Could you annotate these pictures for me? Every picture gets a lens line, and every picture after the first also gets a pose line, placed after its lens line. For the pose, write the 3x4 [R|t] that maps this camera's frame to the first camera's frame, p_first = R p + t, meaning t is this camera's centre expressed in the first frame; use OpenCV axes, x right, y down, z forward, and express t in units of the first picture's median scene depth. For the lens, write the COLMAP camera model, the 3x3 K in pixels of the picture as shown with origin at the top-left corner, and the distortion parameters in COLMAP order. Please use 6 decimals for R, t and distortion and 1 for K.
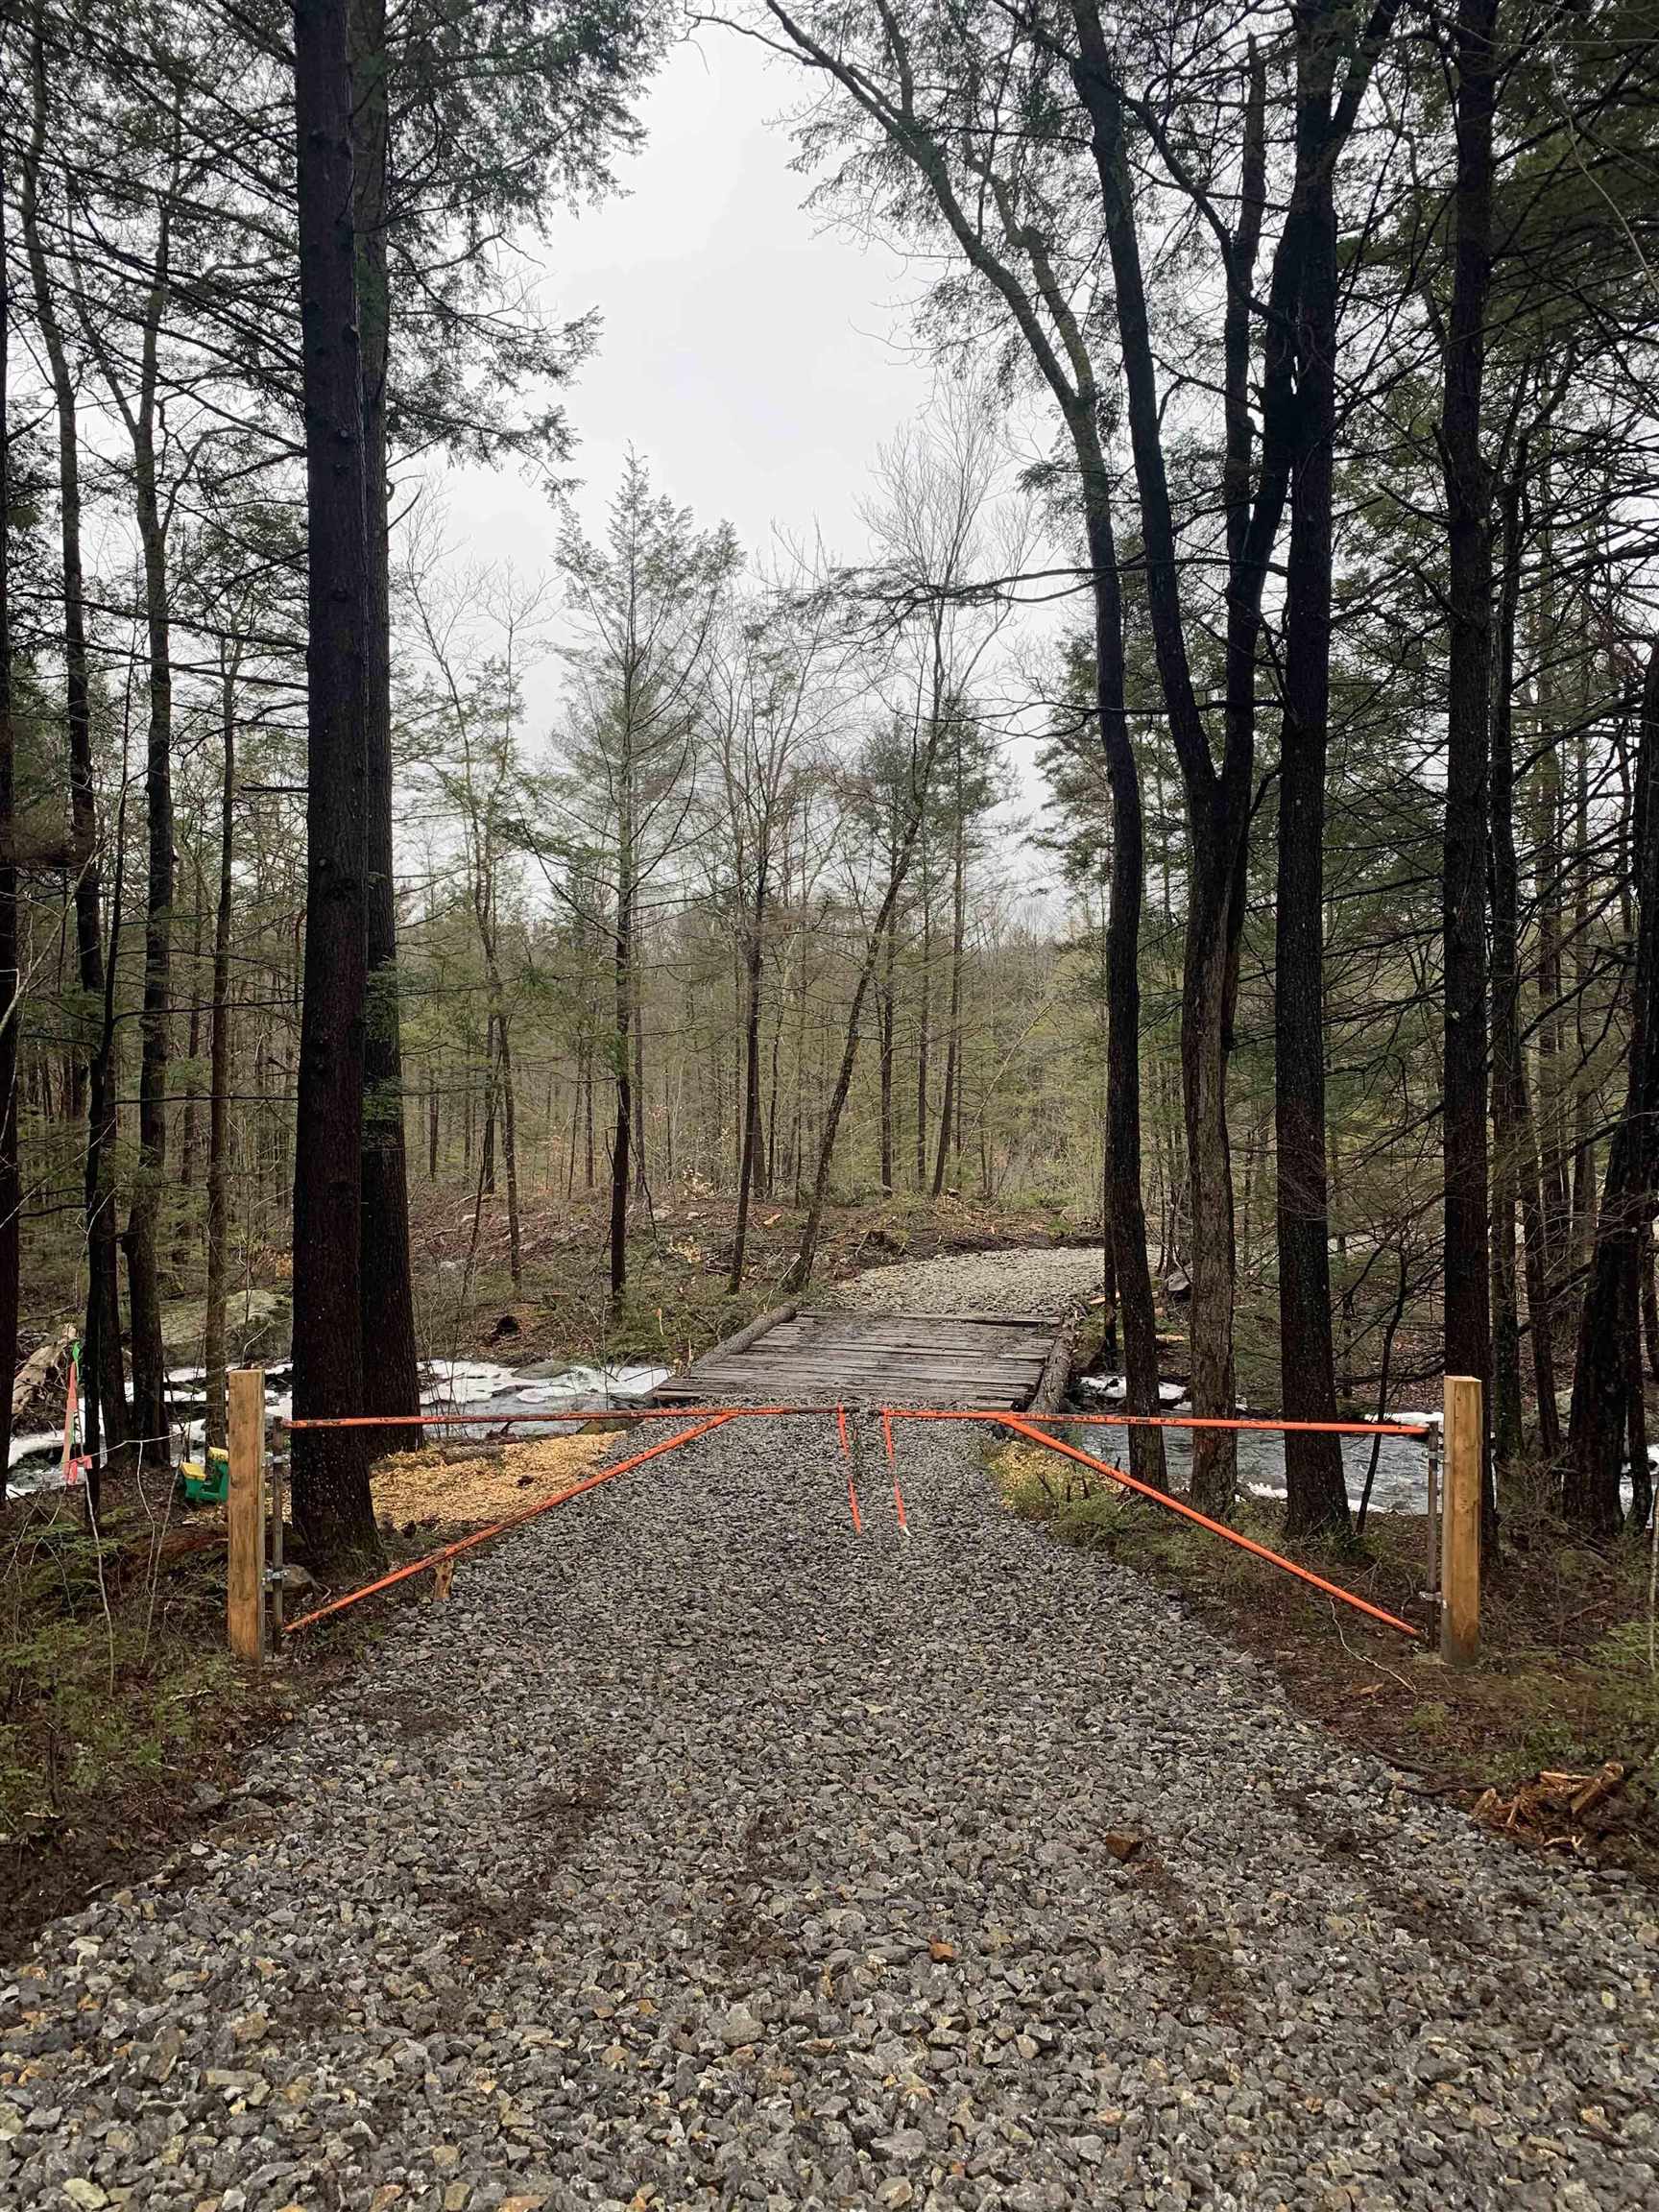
lens RADIAL K [[1681.8, 0, 815.0], [0, 1681.8, 1144.5], [0, 0, 1]] dist [0.004642, 0.001023]
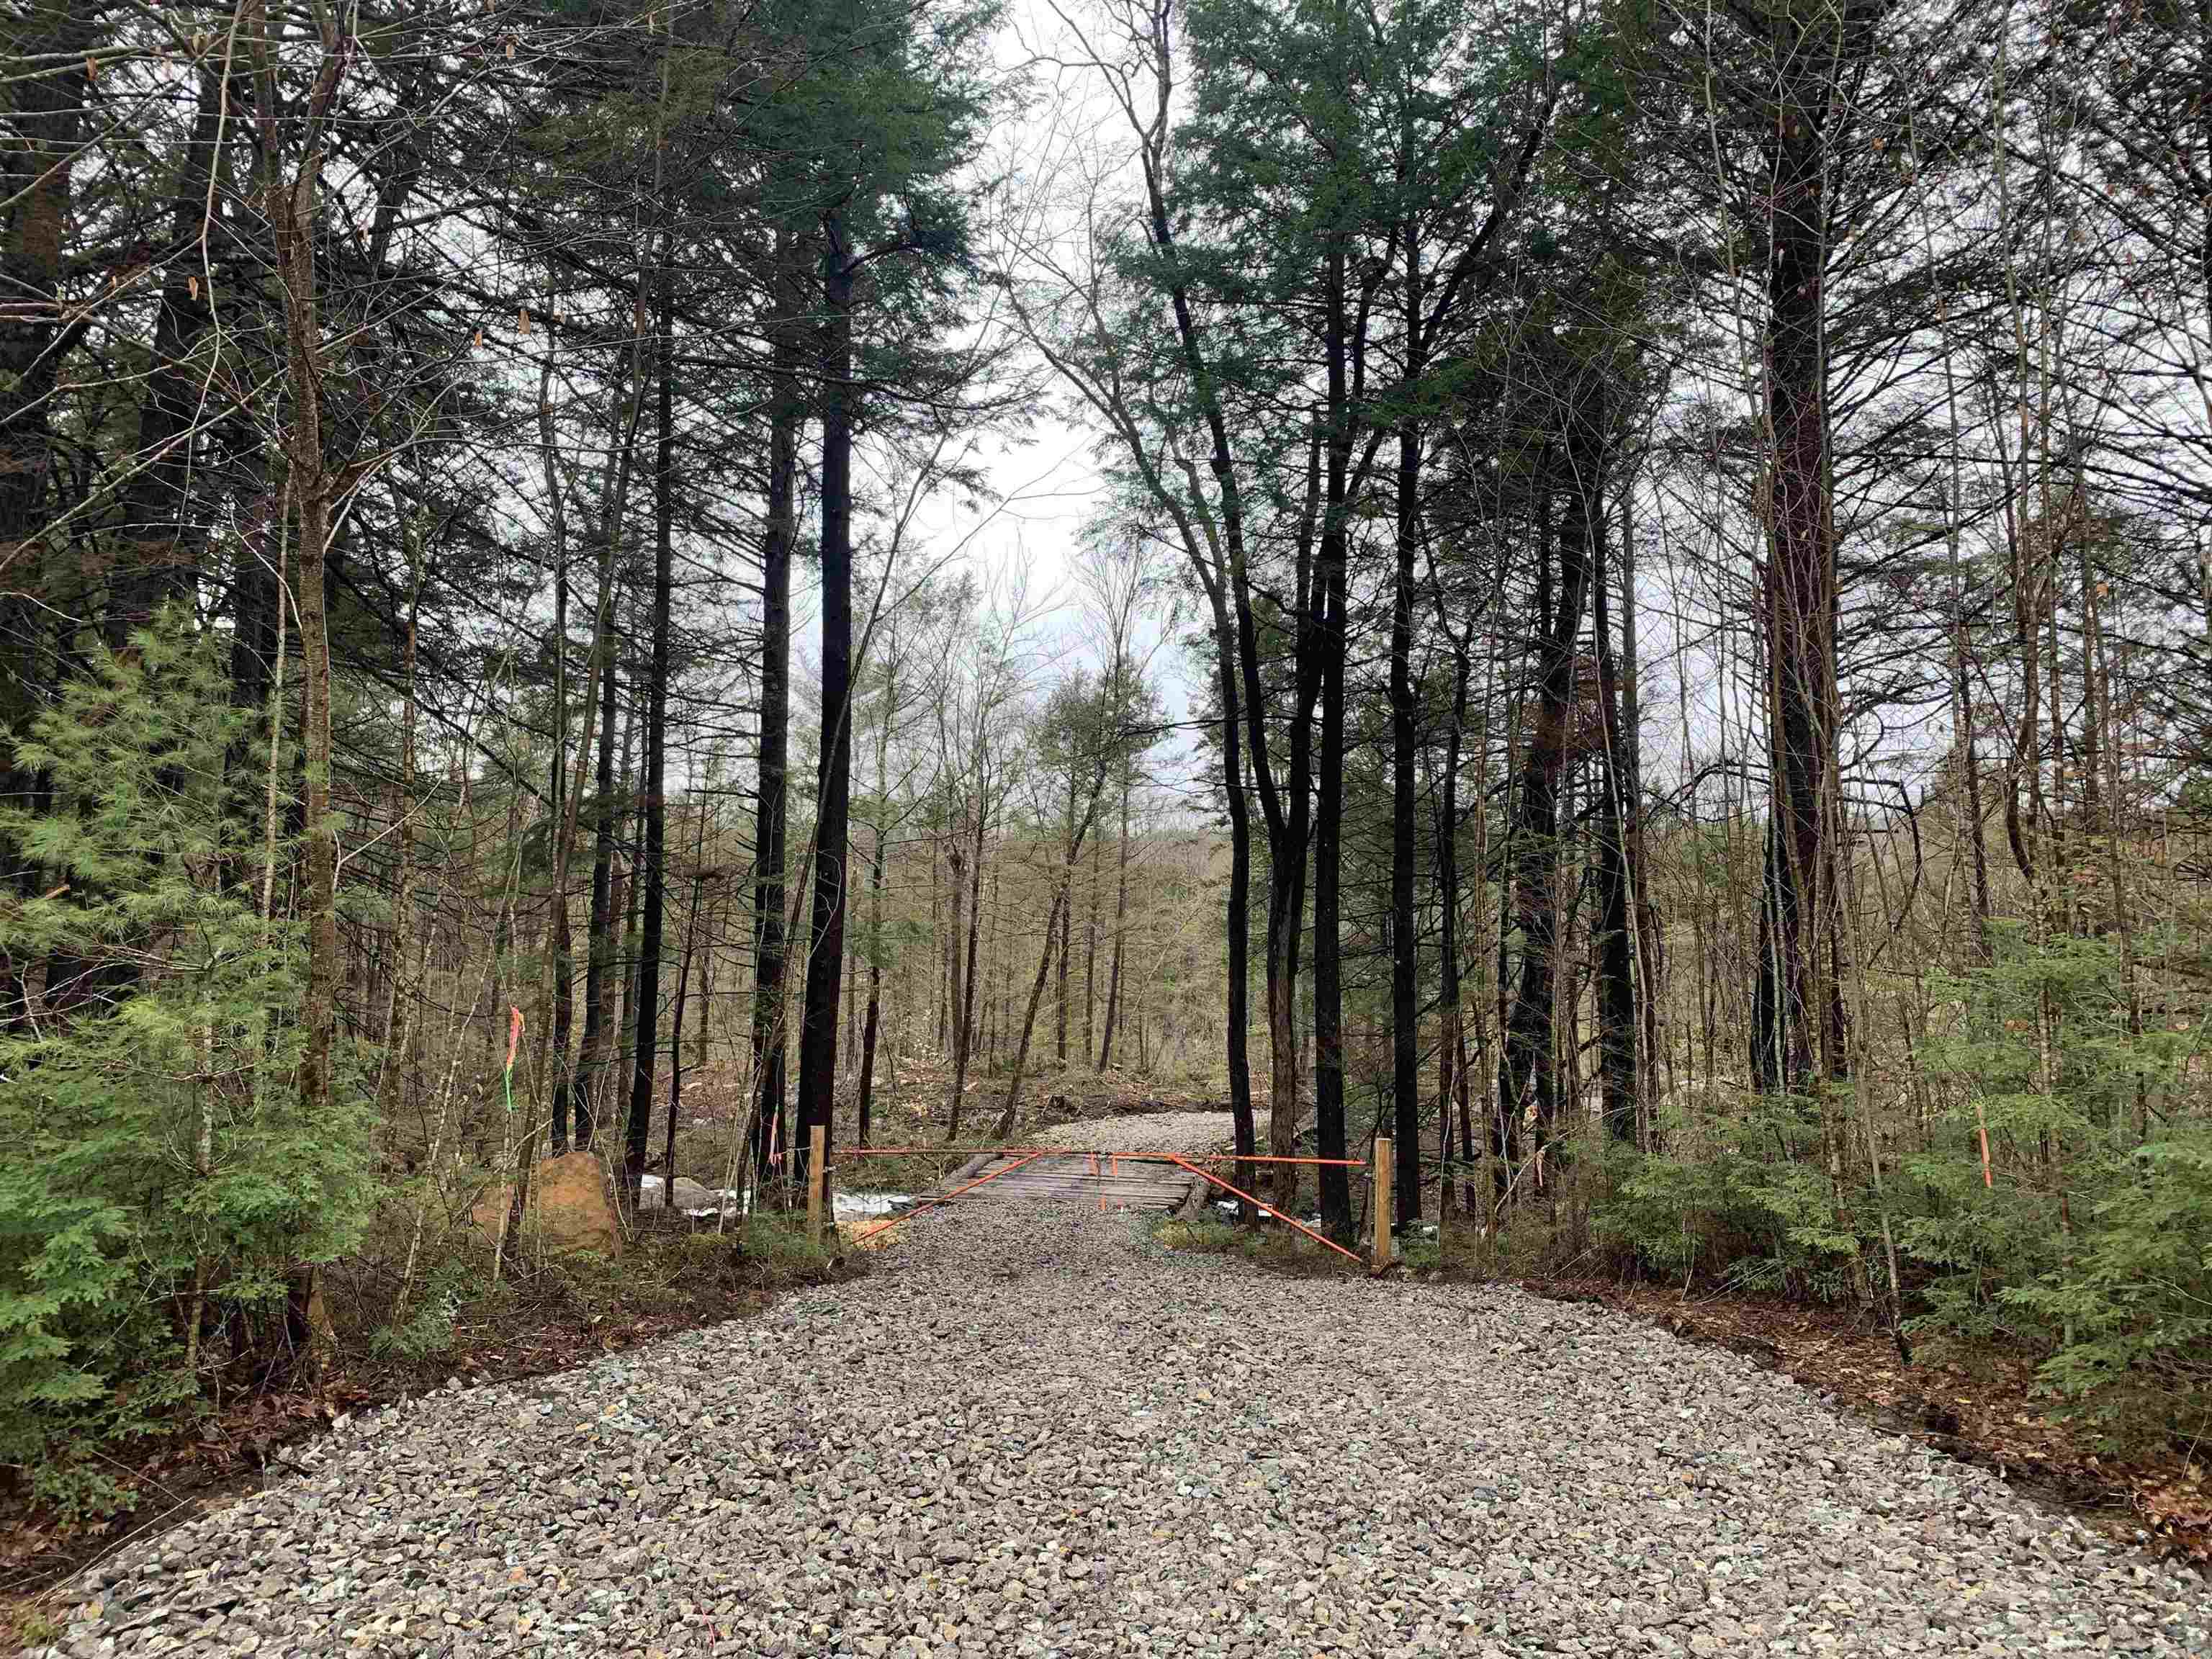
lens RADIAL K [[1681.8, 0, 1093.7], [0, 1681.8, 821.0], [0, 0, 1]] dist [0.004642, 0.001023]
pose [[0.997093, 0.025227, 0.071892, -0.039480], [-0.016391, 0.992524, -0.120944, -0.000167], [-0.074406, 0.119414, 0.990053, -0.316317]]
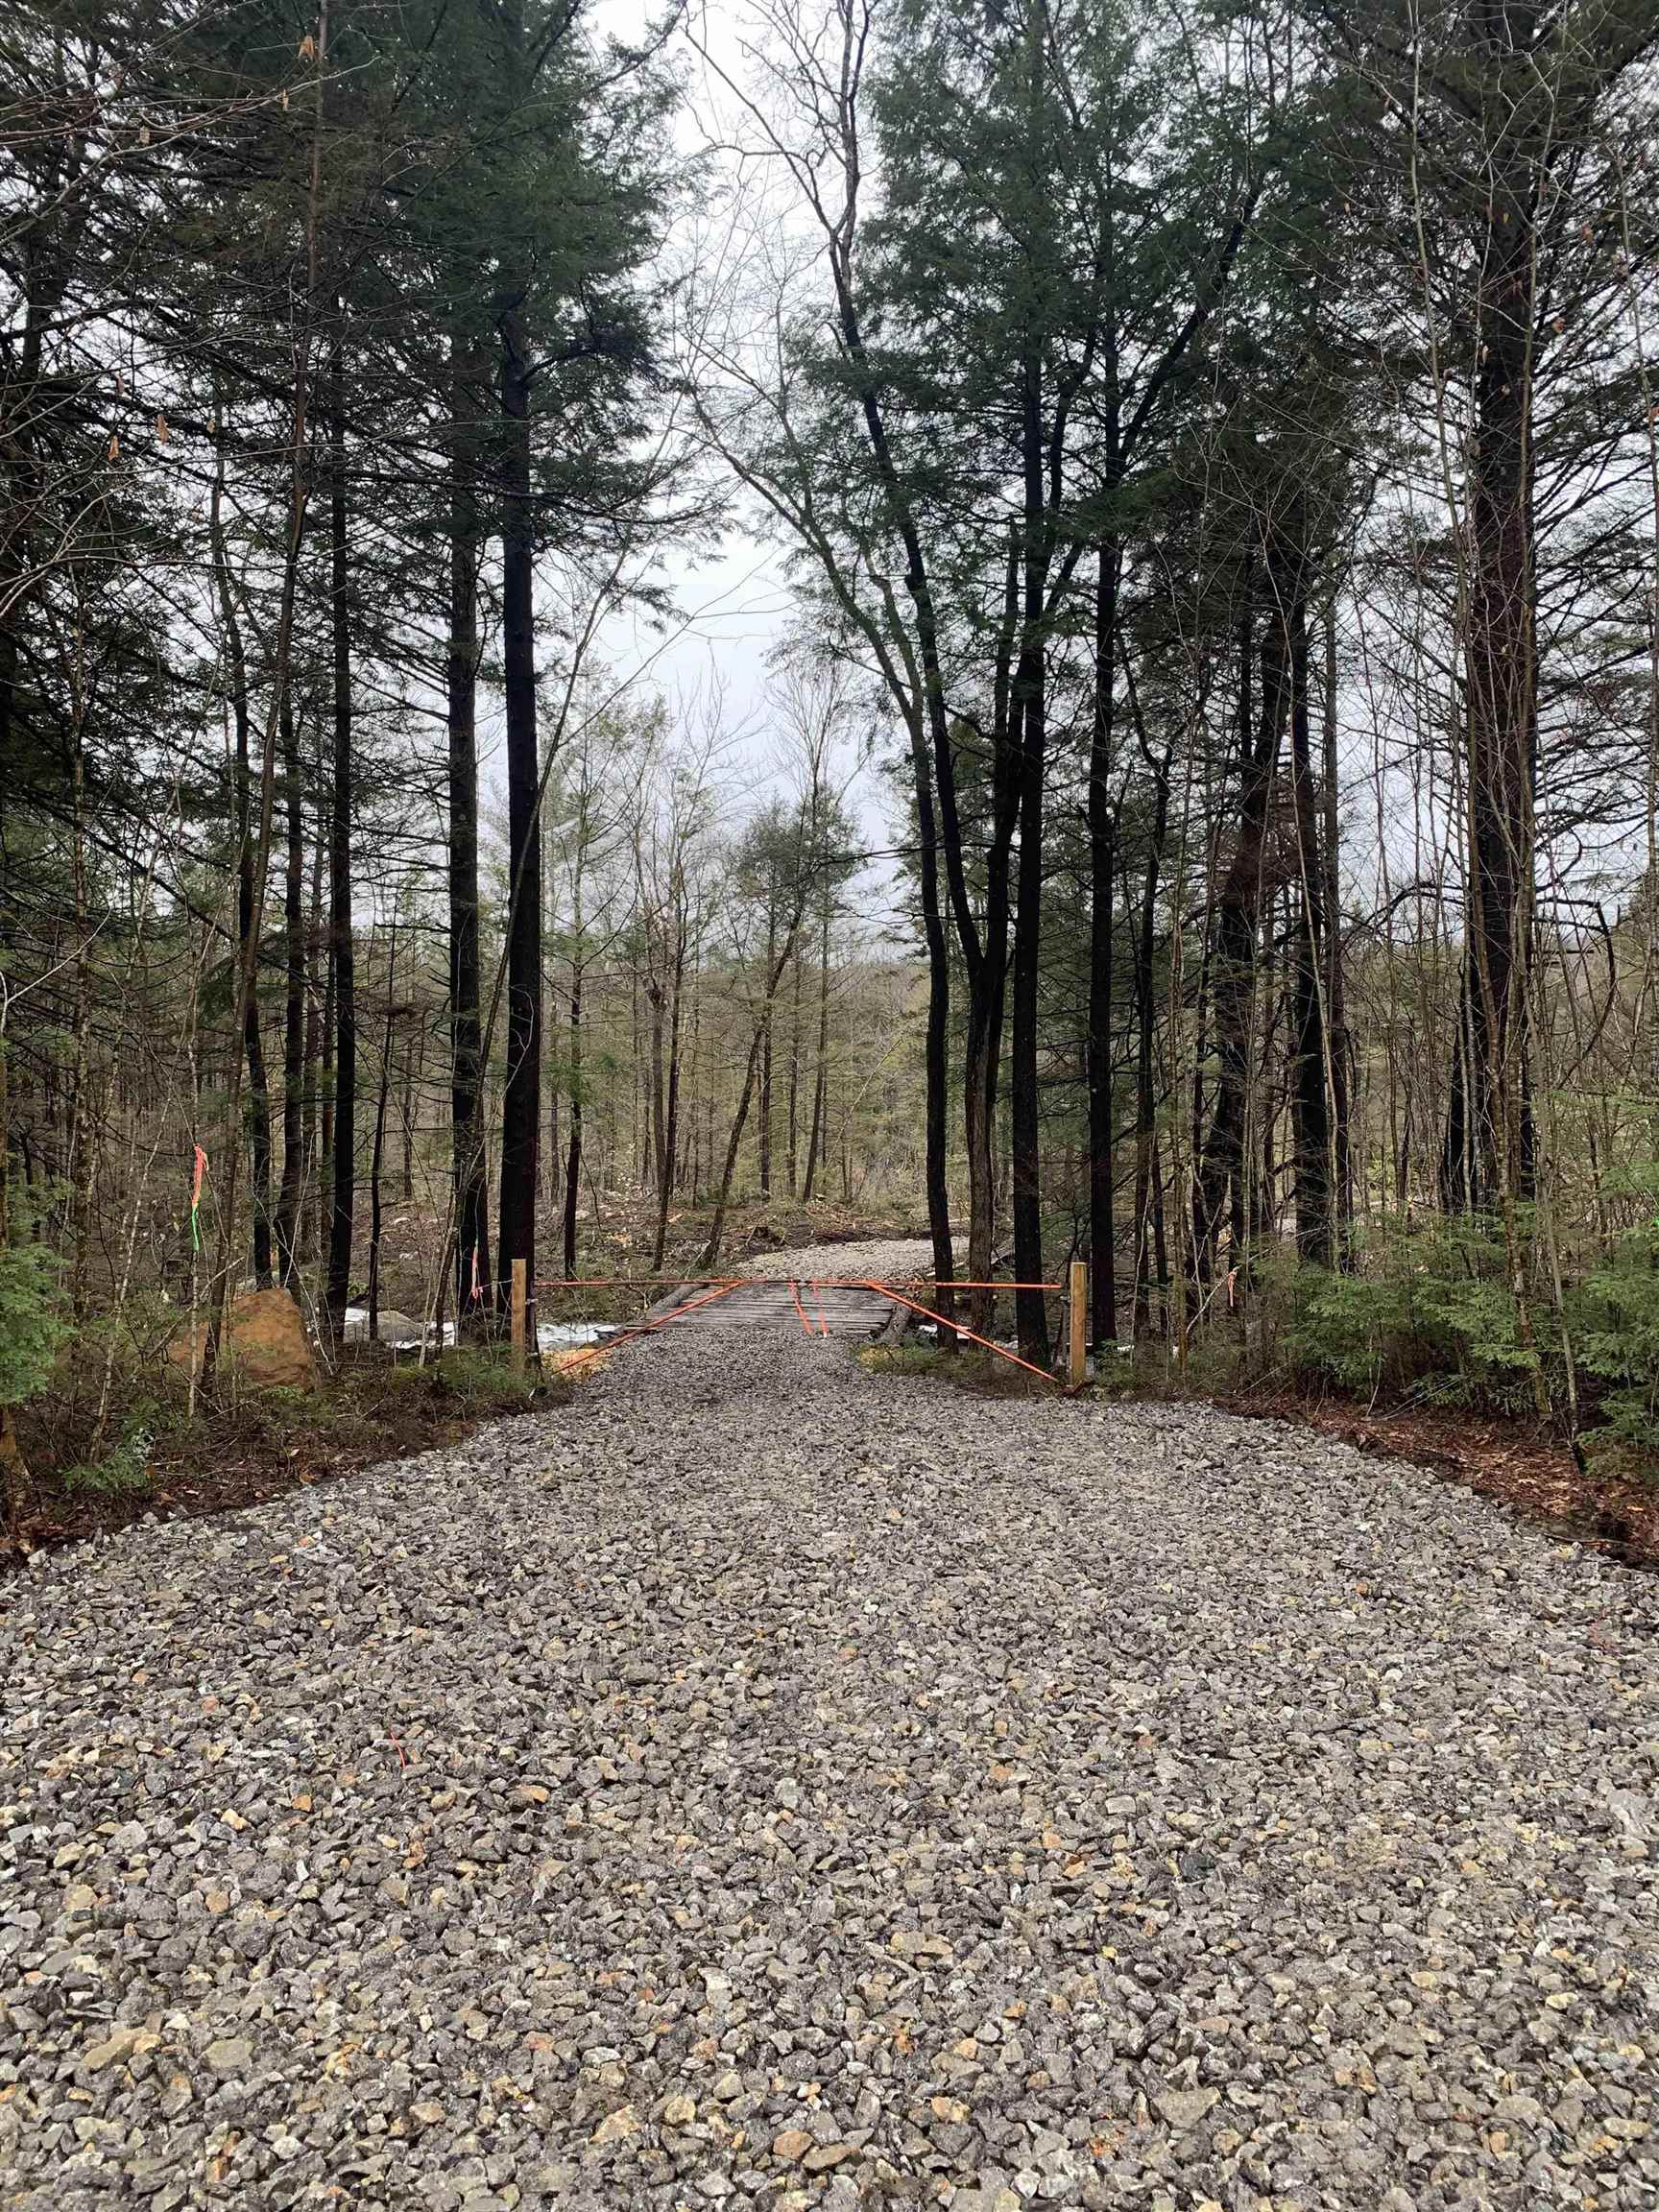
lens RADIAL K [[1682.3, 0, 828.4], [0, 1682.3, 1100.0], [0, 0, 1]] dist [-0.000179, 0.006890]
pose [[0.995731, 0.005299, 0.092146, -0.037503], [-0.002206, 0.999432, -0.033633, -0.000155], [-0.092272, 0.033286, 0.995177, -0.314096]]
